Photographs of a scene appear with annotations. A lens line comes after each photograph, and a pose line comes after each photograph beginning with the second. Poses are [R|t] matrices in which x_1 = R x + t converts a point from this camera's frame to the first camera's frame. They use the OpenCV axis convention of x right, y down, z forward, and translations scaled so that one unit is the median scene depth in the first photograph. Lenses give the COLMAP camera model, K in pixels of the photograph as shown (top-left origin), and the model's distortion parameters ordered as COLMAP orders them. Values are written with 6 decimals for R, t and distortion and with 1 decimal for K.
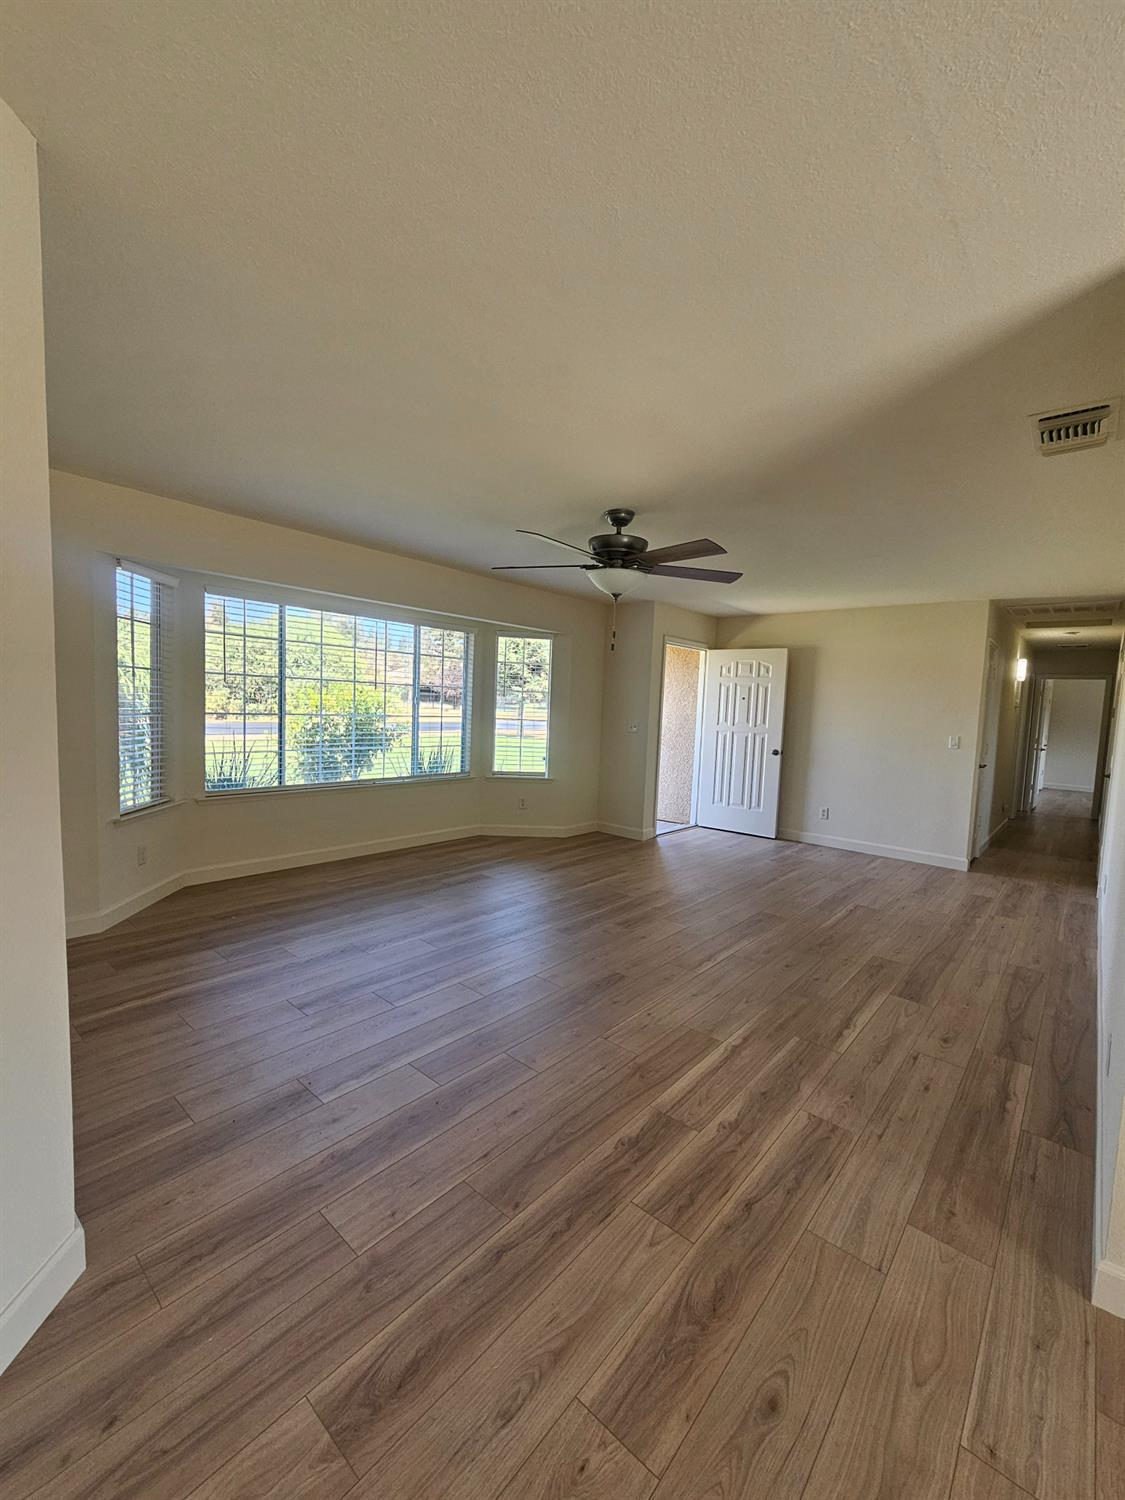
lens RADIAL K [[618.1, 0, 568.3], [0, 618.1, 750.2], [0, 0, 1]] dist [0.003322, -0.000054]
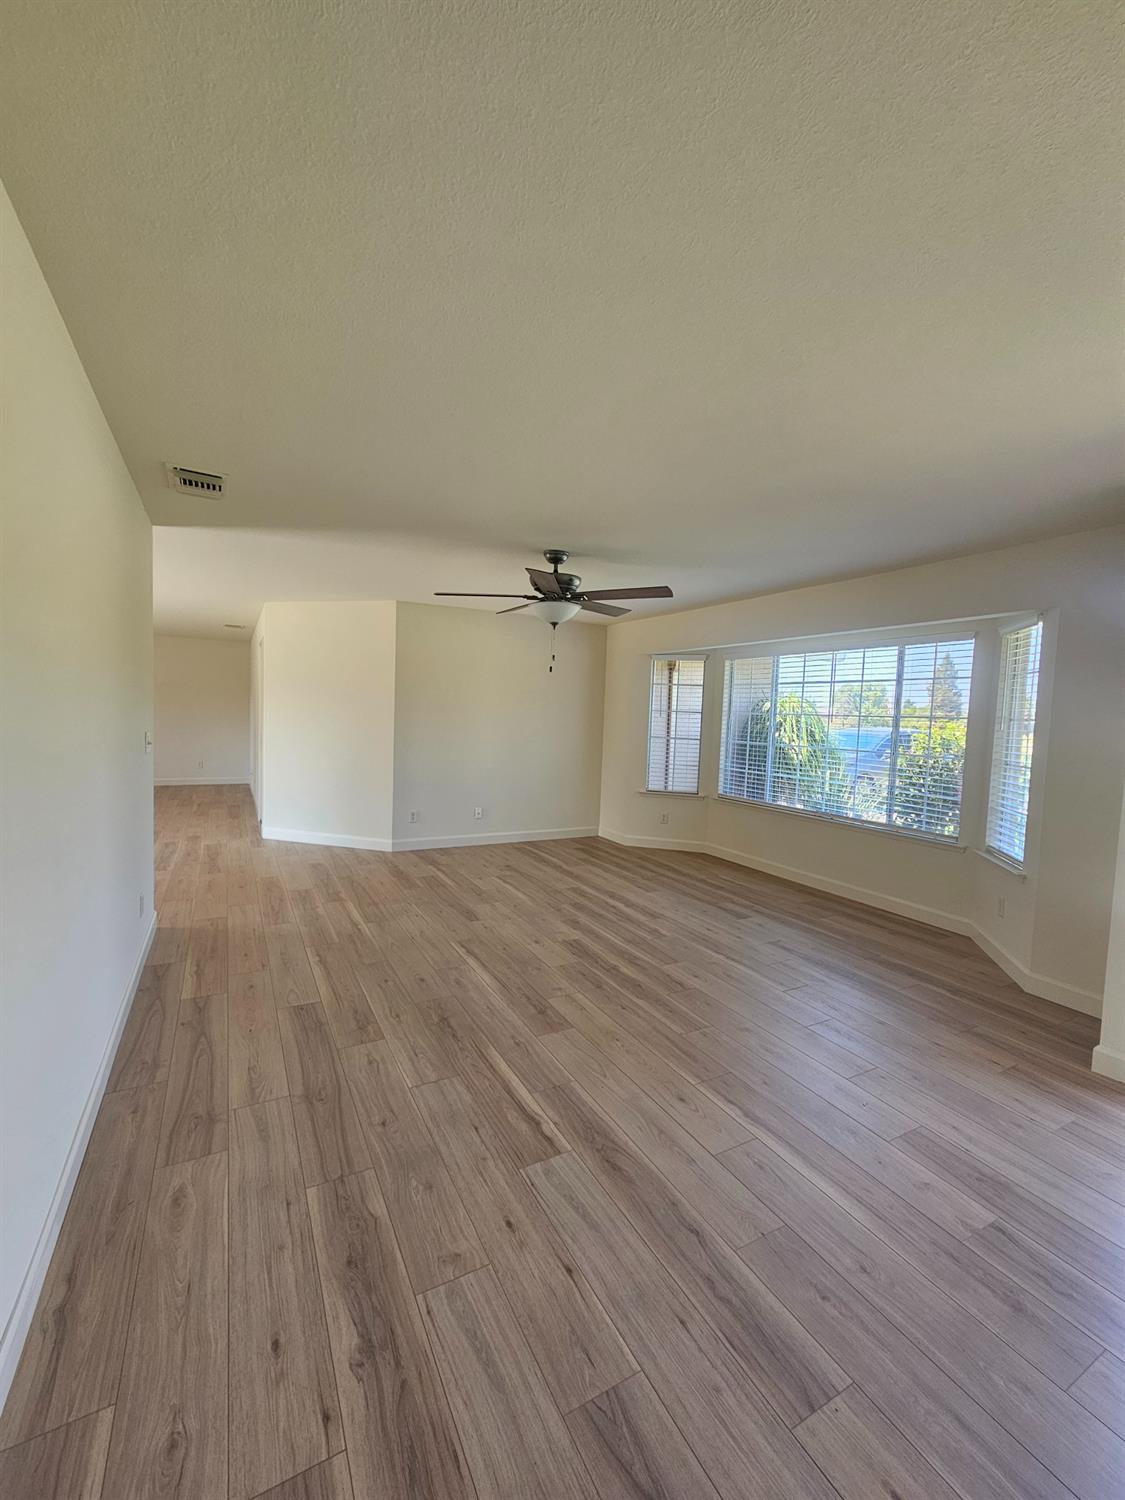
lens RADIAL K [[618.1, 0, 571.9], [0, 618.1, 750.6], [0, 0, 1]] dist [0.003322, -0.000054]
pose [[-0.344308, 0.000537, -0.938856, 1.557185], [-0.120248, 0.991738, 0.044666, -0.100460], [0.931124, 0.128275, -0.341399, 1.981958]]
